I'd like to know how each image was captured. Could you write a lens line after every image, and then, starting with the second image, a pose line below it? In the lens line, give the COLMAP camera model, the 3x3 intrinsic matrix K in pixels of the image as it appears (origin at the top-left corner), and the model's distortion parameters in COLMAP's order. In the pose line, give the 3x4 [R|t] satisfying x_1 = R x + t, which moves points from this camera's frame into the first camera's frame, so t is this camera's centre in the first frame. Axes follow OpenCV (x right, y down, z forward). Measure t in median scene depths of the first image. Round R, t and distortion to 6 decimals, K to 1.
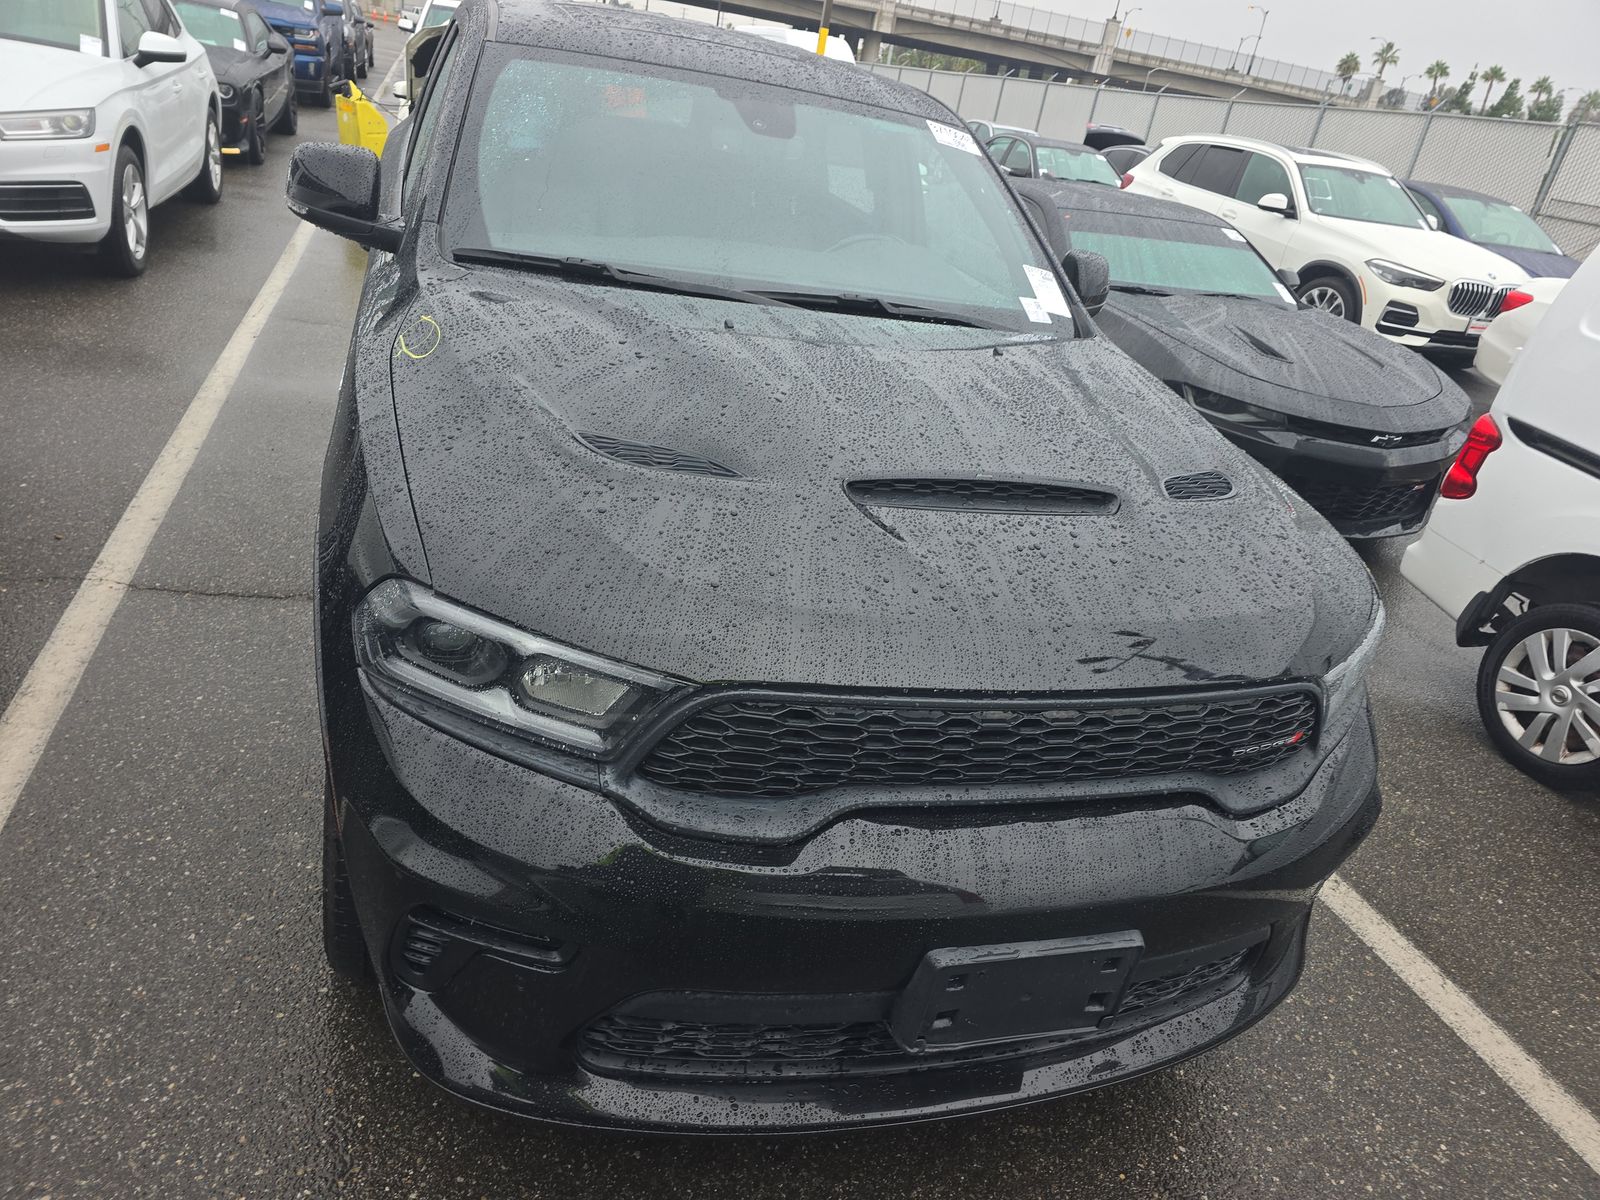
lens RADIAL K [[1081.7, 0, 797.1], [0, 1081.7, 602.3], [0, 0, 1]] dist [0.056100, -0.050634]
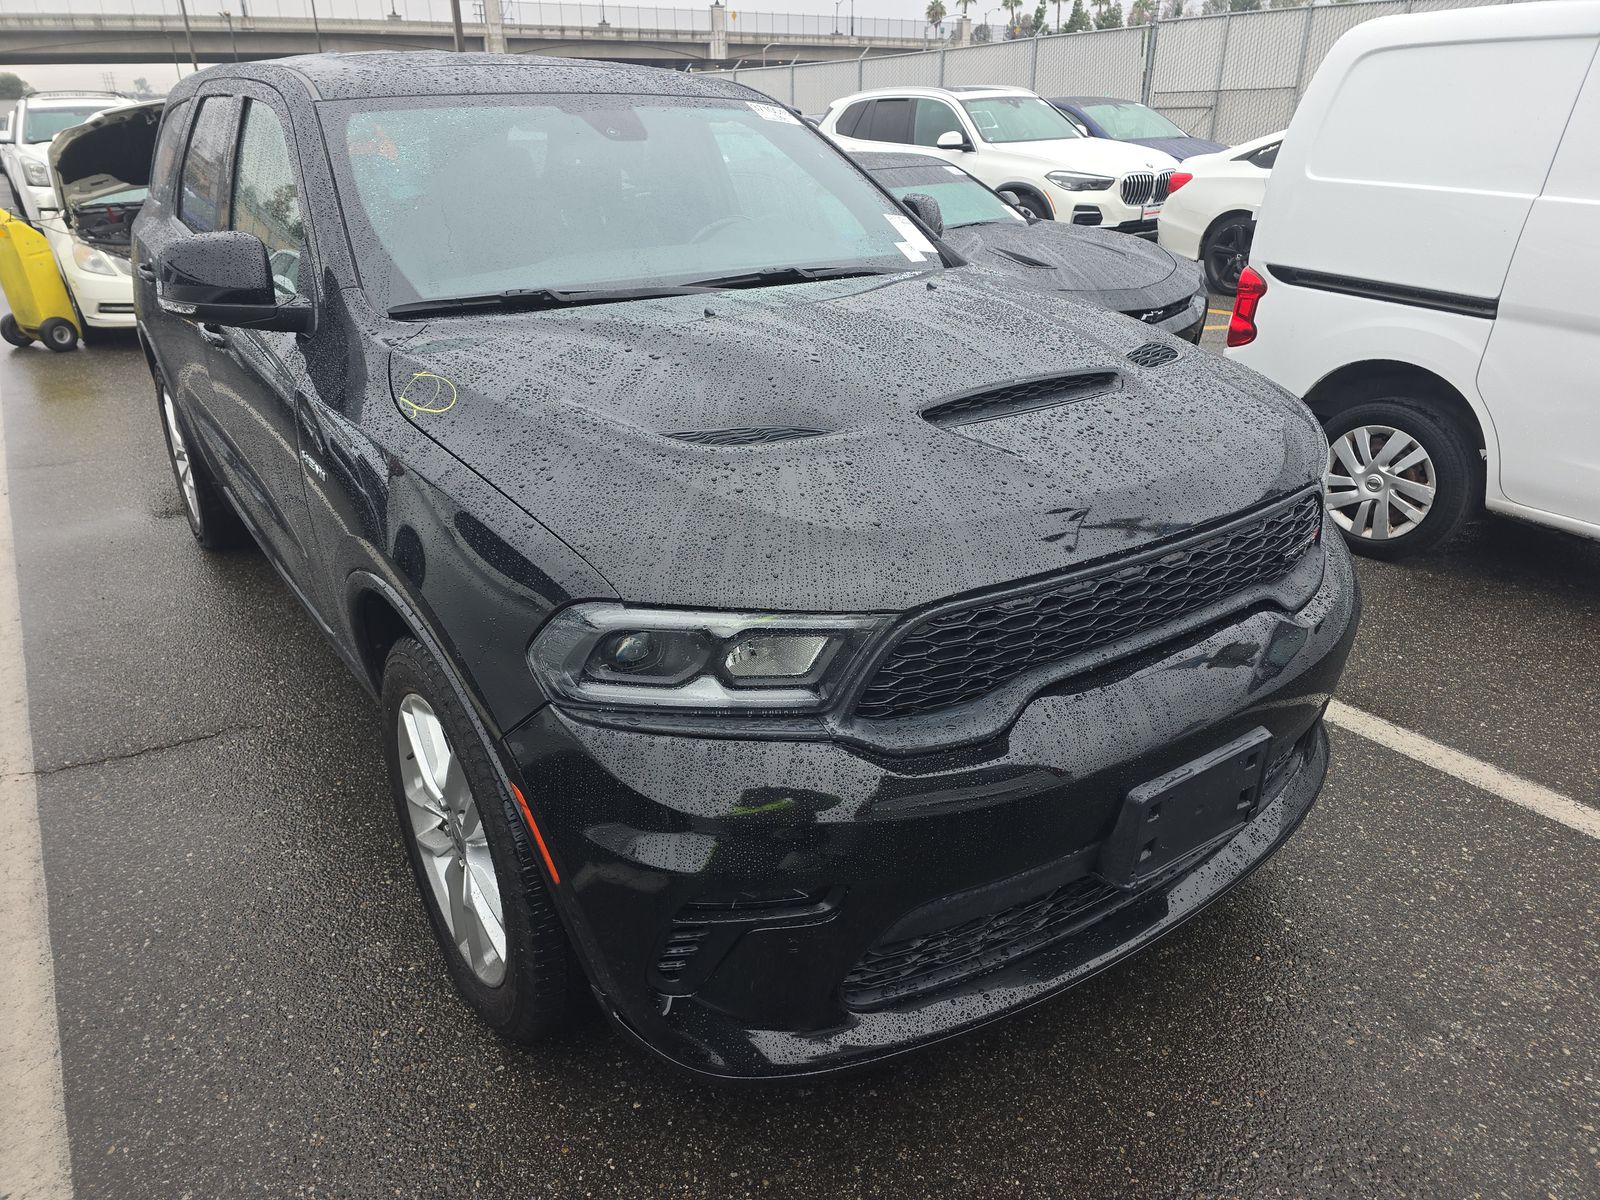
lens RADIAL K [[1081.7, 0, 804.9], [0, 1081.7, 602.7], [0, 0, 1]] dist [0.056100, -0.050634]
pose [[0.936504, -0.281764, 0.208731, -0.264950], [0.282400, 0.958906, 0.027386, 0.006493], [-0.207870, 0.033298, 0.977590, -0.021850]]
